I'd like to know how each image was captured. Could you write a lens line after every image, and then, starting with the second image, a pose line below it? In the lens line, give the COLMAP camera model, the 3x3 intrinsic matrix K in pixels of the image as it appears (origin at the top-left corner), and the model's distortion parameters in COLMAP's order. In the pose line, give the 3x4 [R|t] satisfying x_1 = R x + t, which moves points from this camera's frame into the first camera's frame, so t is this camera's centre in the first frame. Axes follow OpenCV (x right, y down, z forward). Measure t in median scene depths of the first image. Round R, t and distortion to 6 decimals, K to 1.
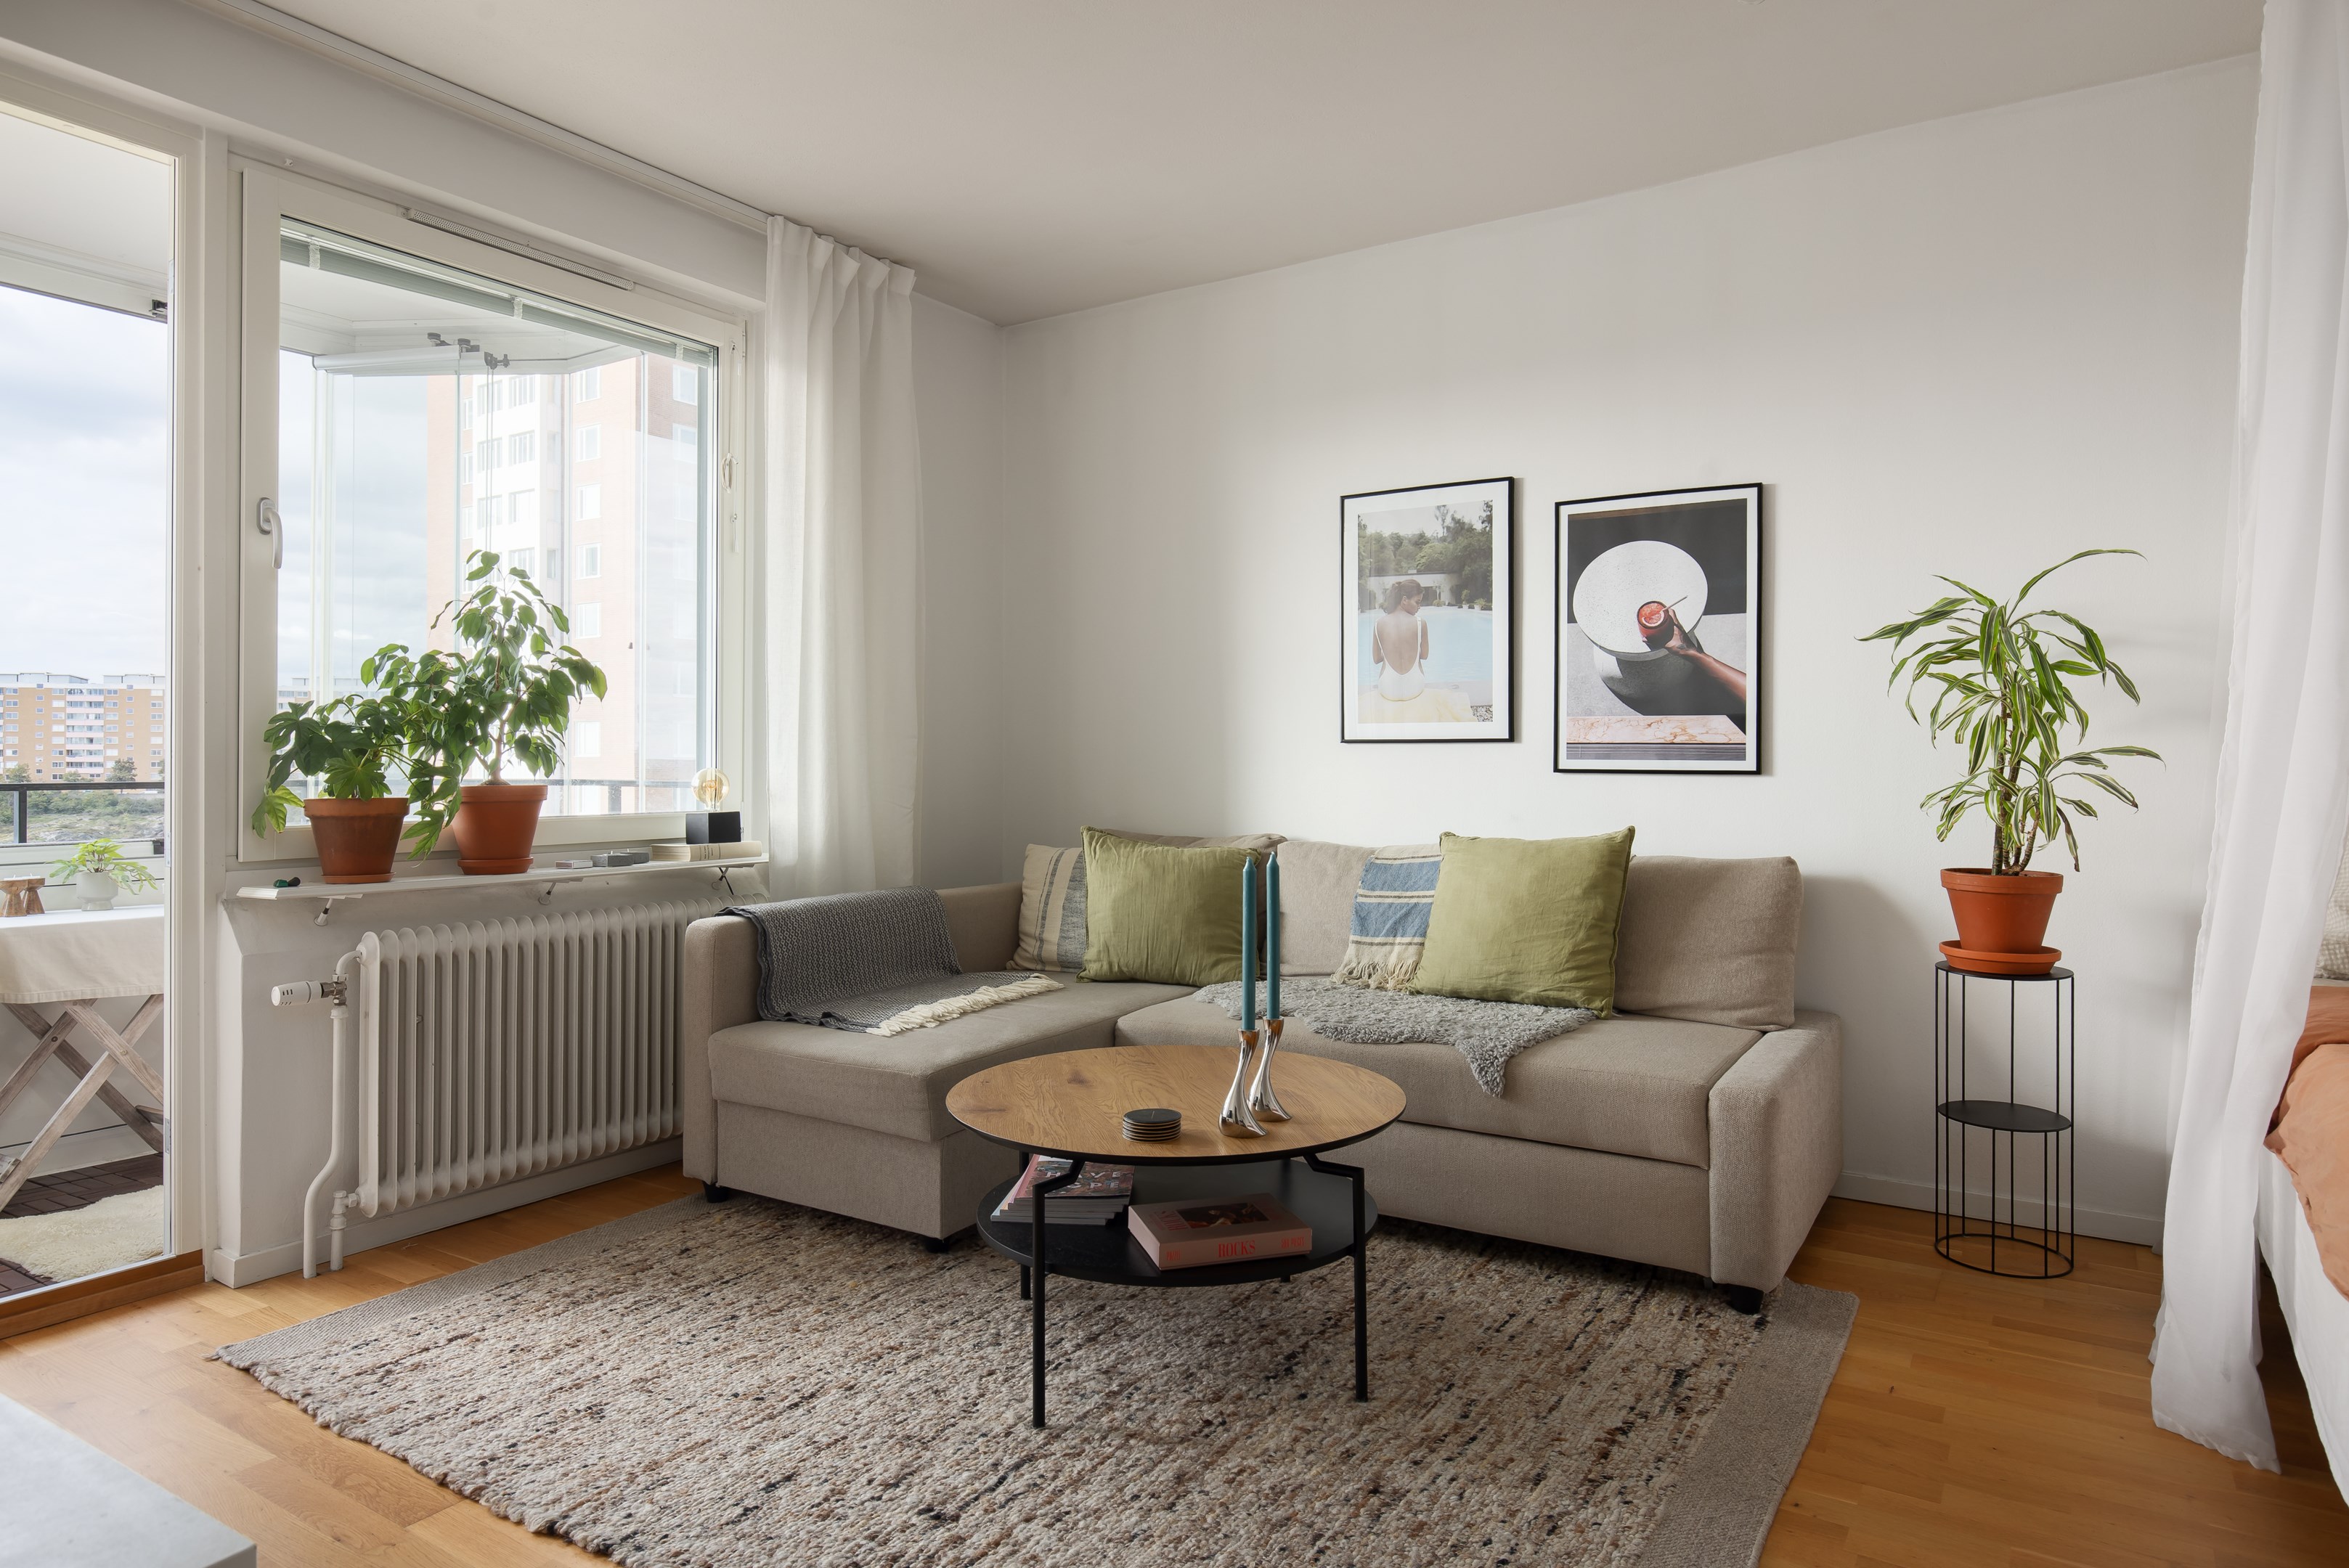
lens RADIAL K [[1384.5, 0, 1177.8], [0, 1384.5, 746.9], [0, 0, 1]] dist [0.002910, -0.001543]
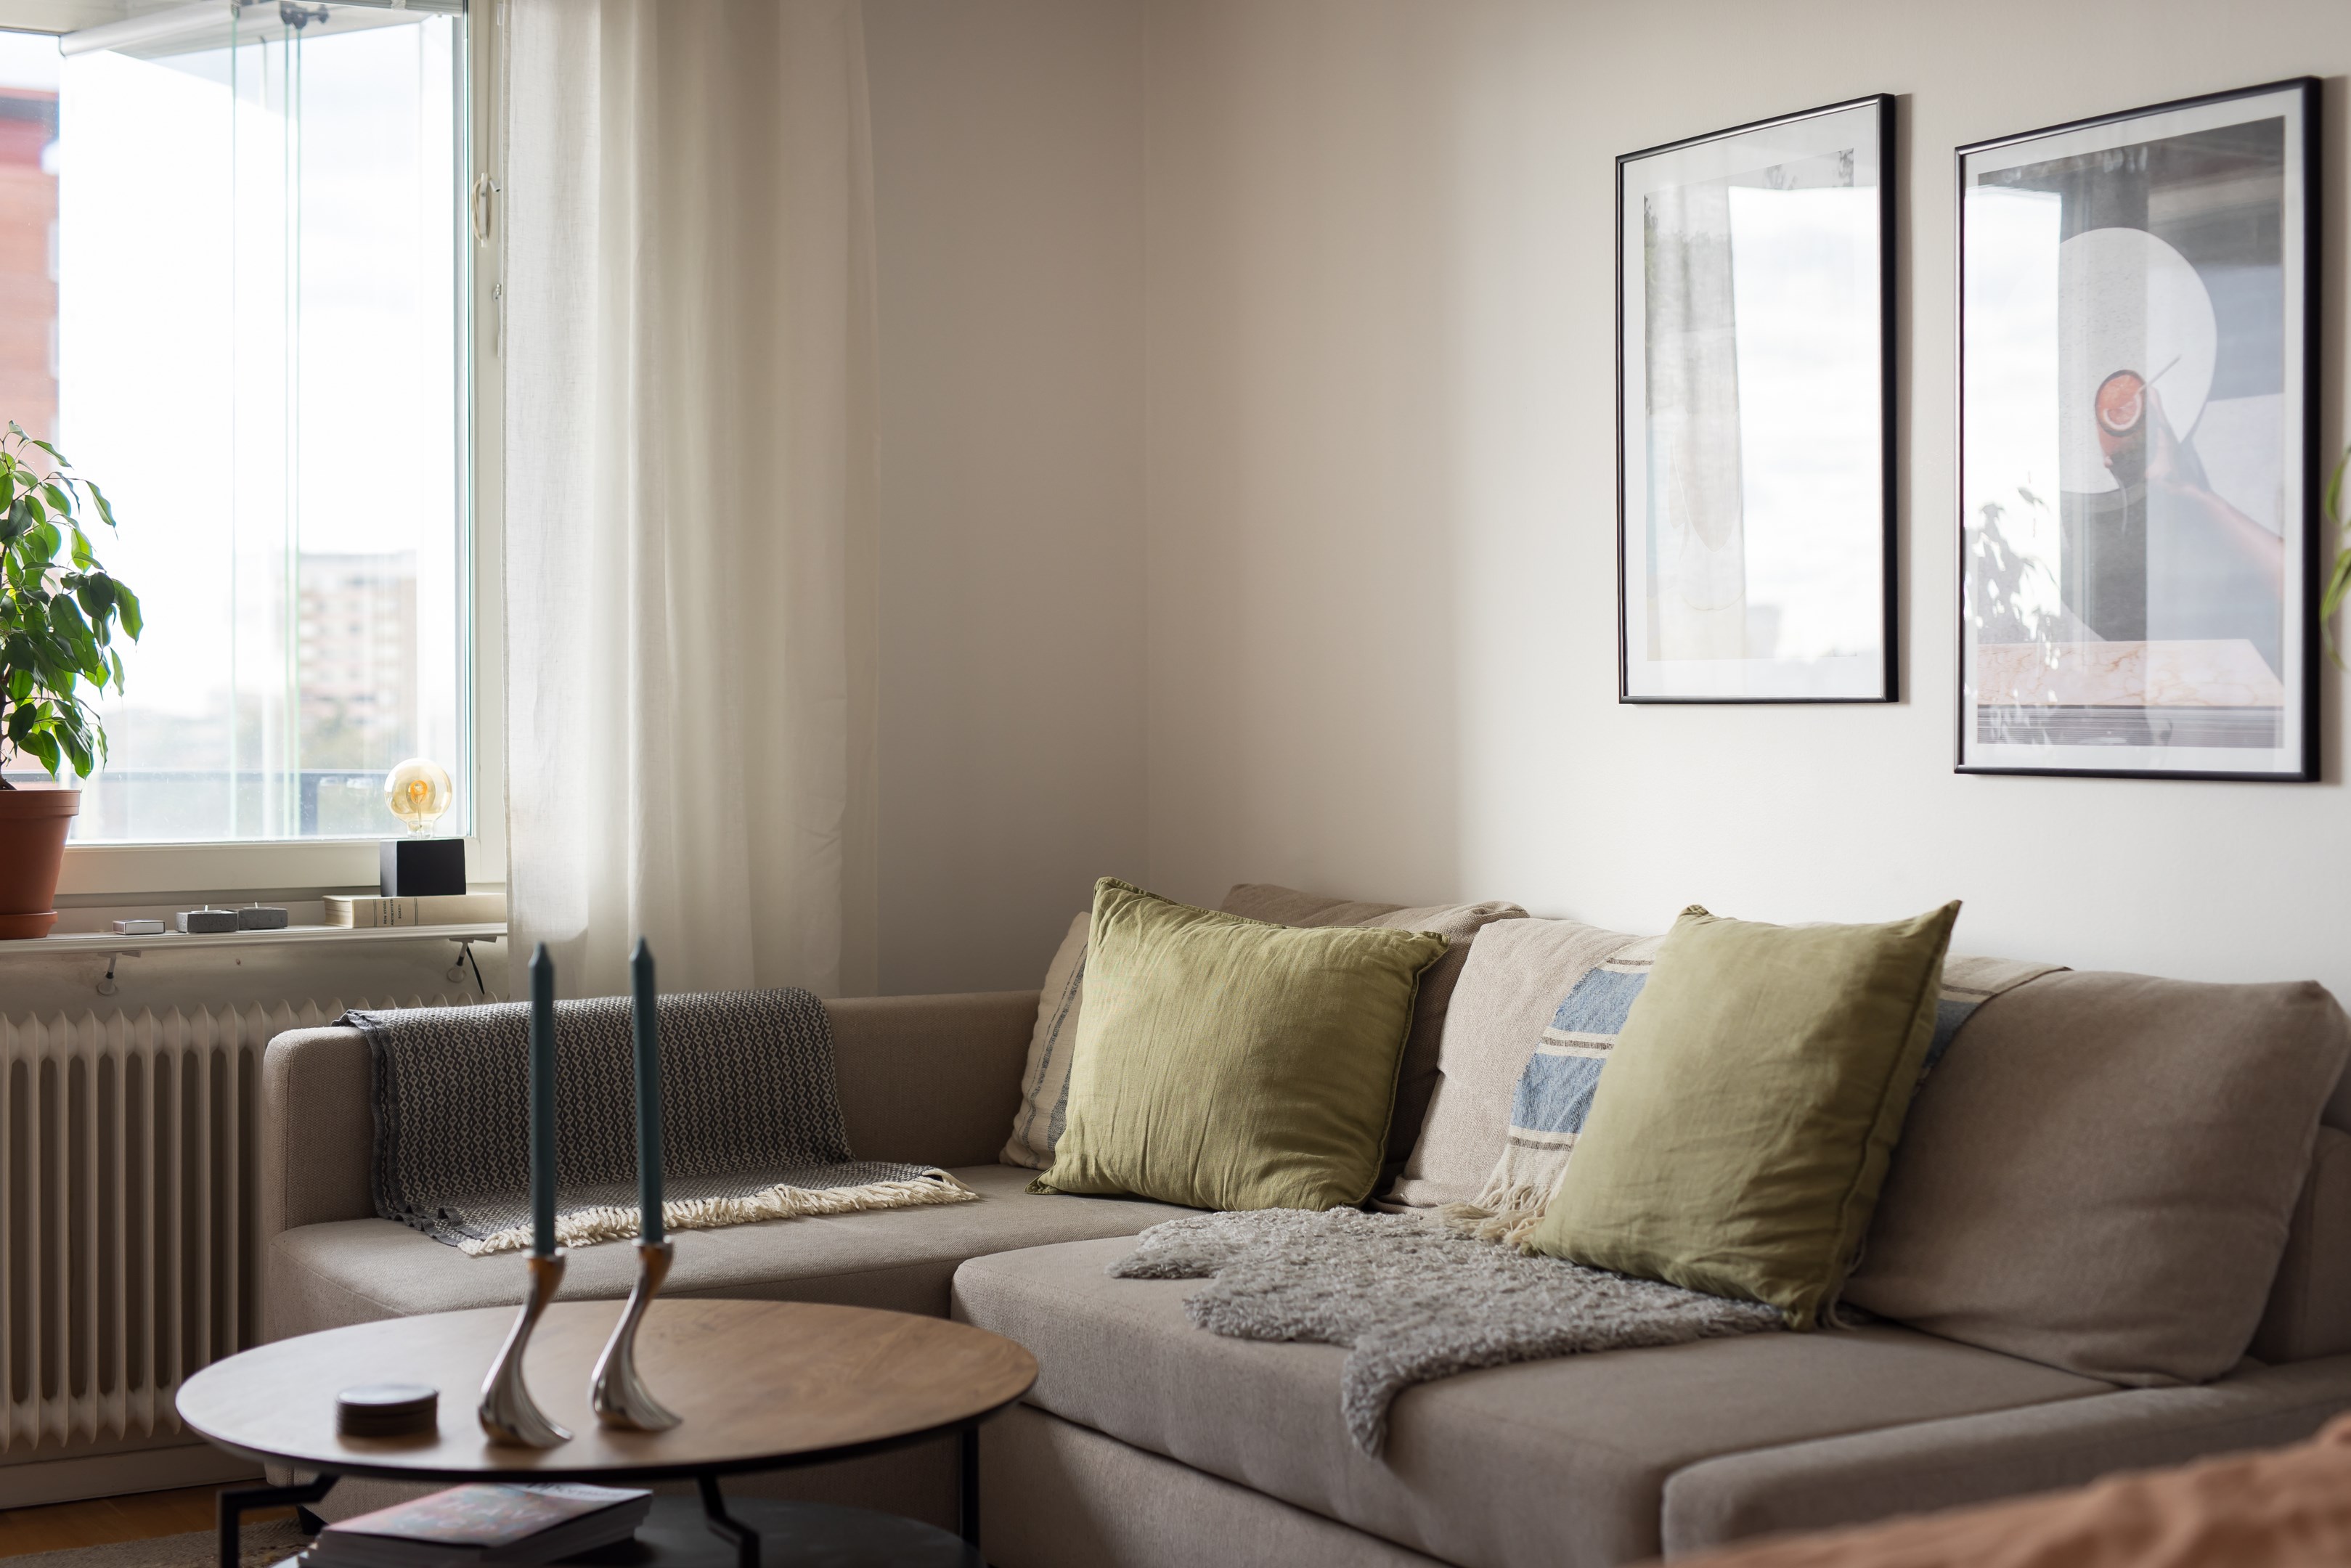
lens RADIAL K [[3299.6, 0, 1204.8], [0, 3299.6, 754.0], [0, 0, 1]] dist [-0.013261, -0.039887]
pose [[0.896357, 0.001558, -0.443330, 0.594770], [0.008034, 0.999773, 0.019758, -0.011362], [0.443260, -0.021272, 0.896140, -0.030403]]
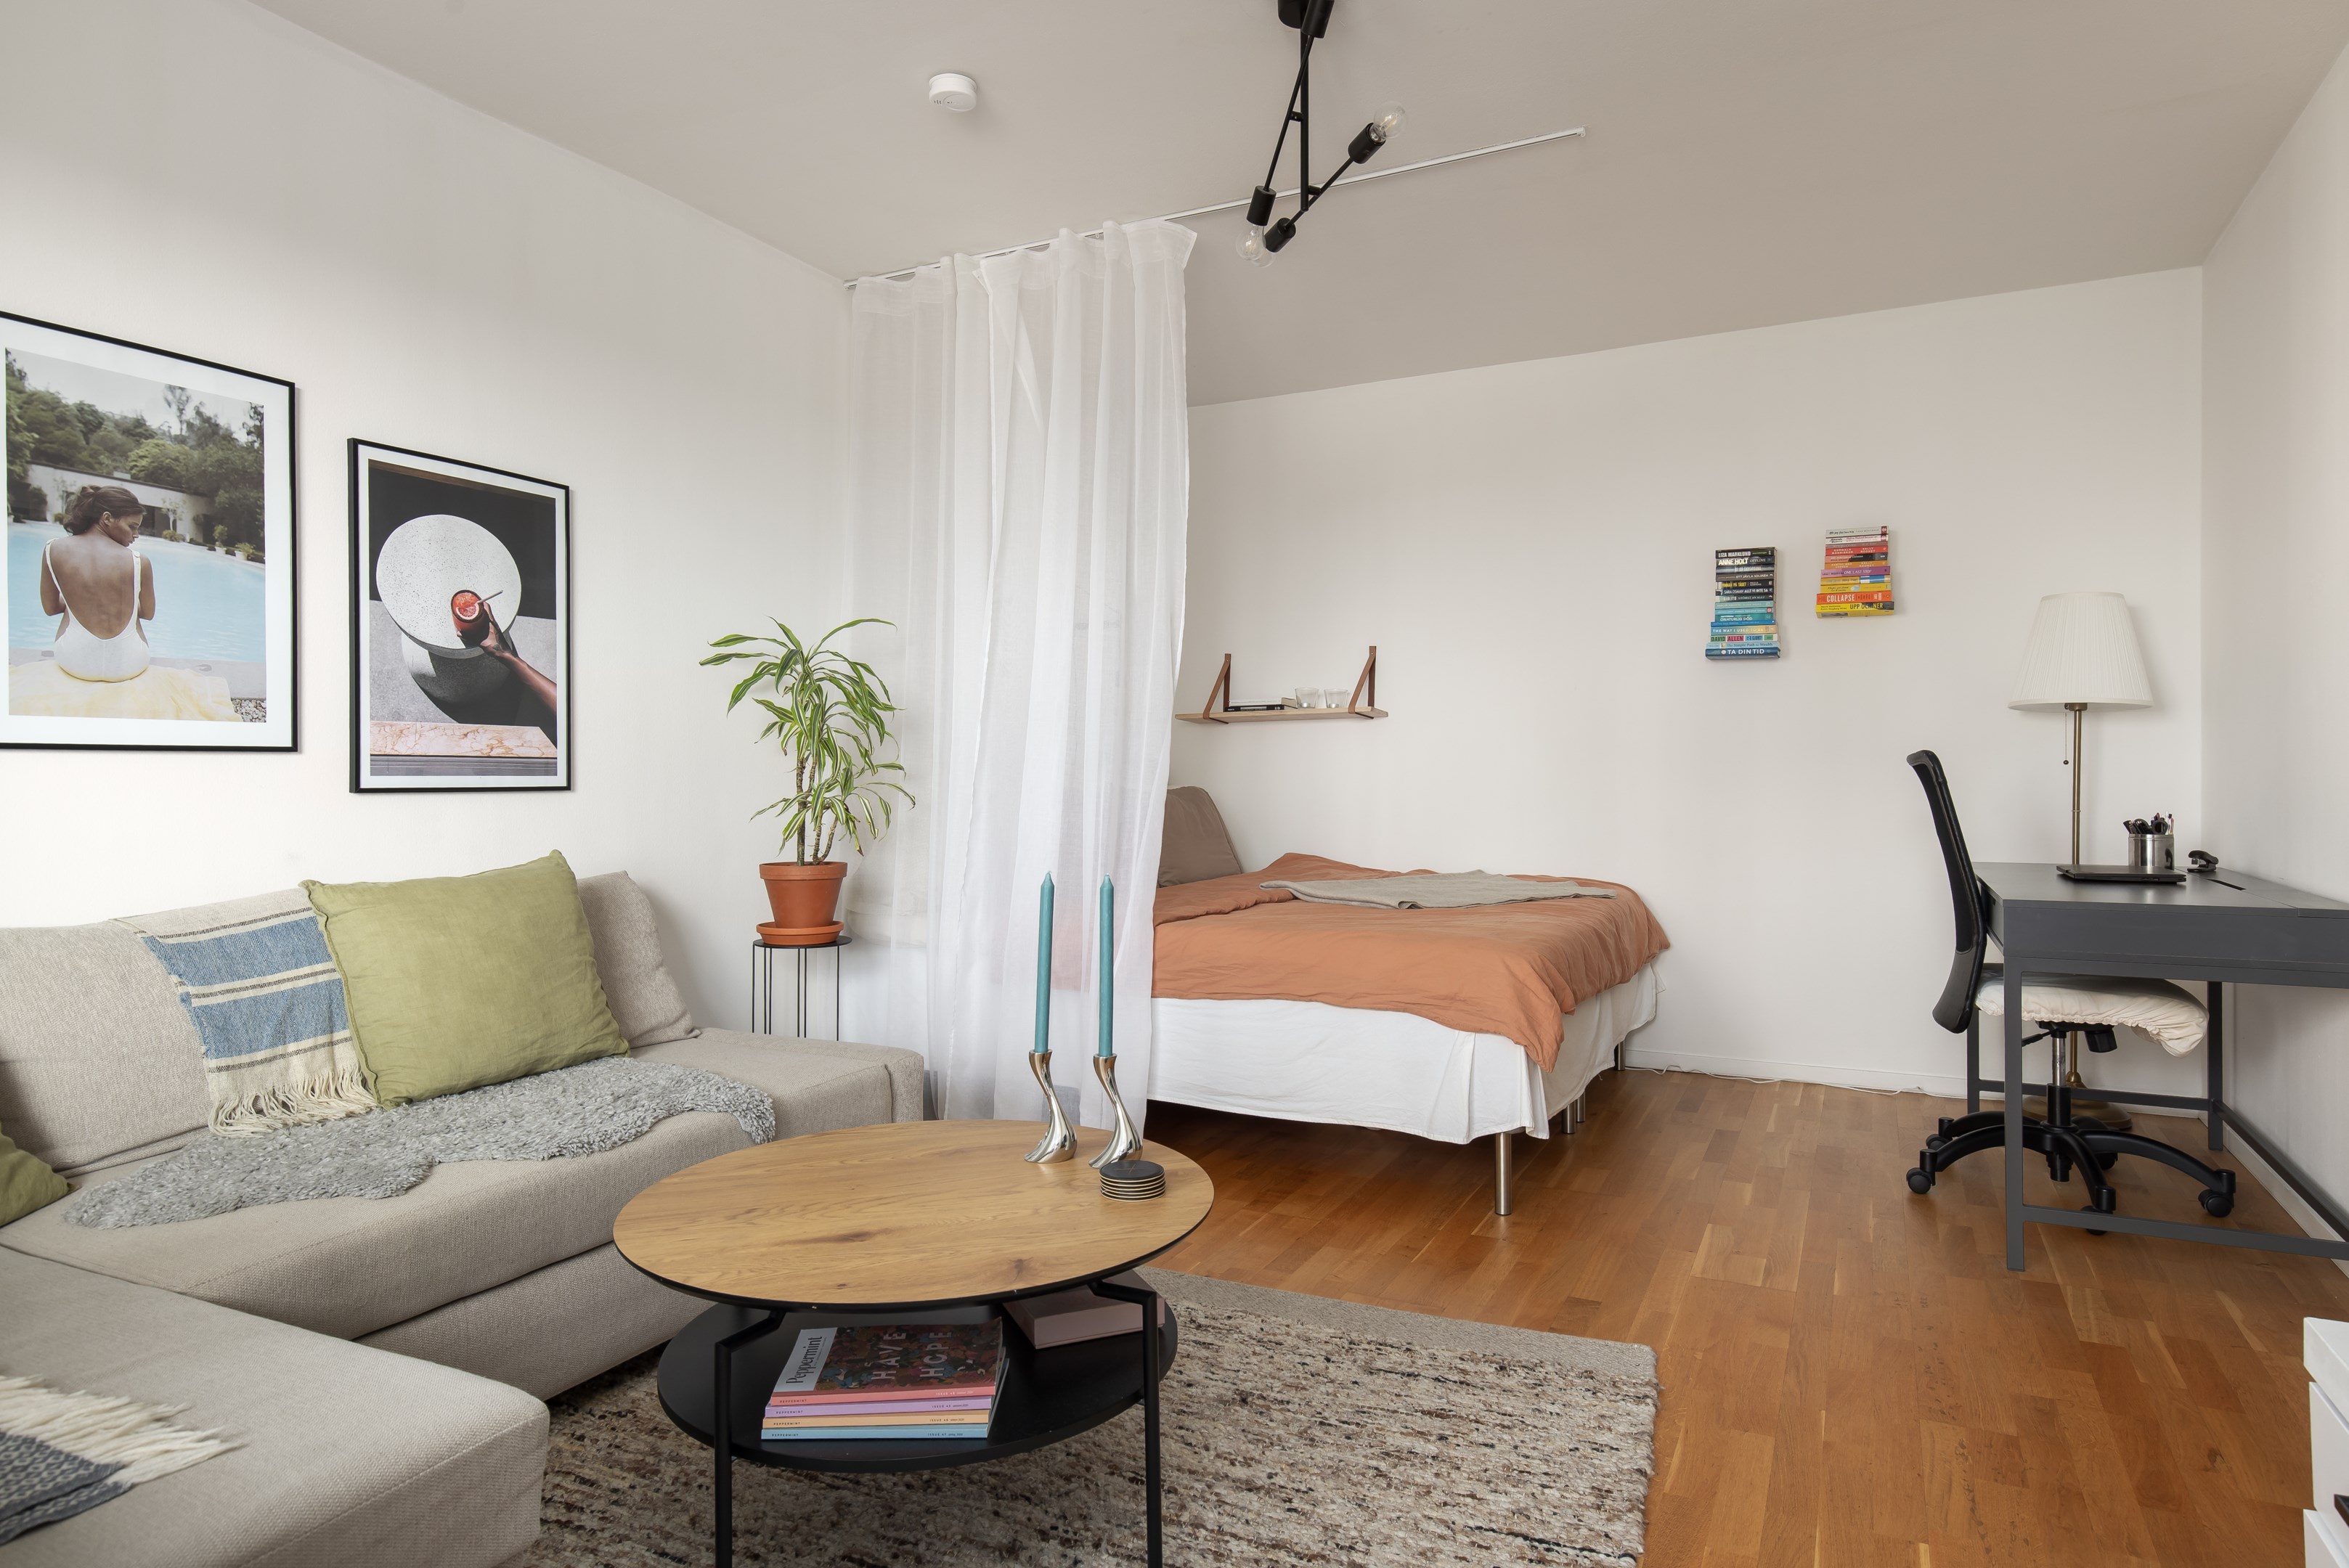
lens RADIAL K [[1393.3, 0, 1176.0], [0, 1393.3, 776.0], [0, 0, 1]] dist [0.008391, 0.000510]
pose [[-0.111376, -0.002779, 0.993774, -0.622593], [-0.002742, 0.999993, 0.002489, 0.006888], [-0.993775, -0.002448, -0.111383, 0.731234]]
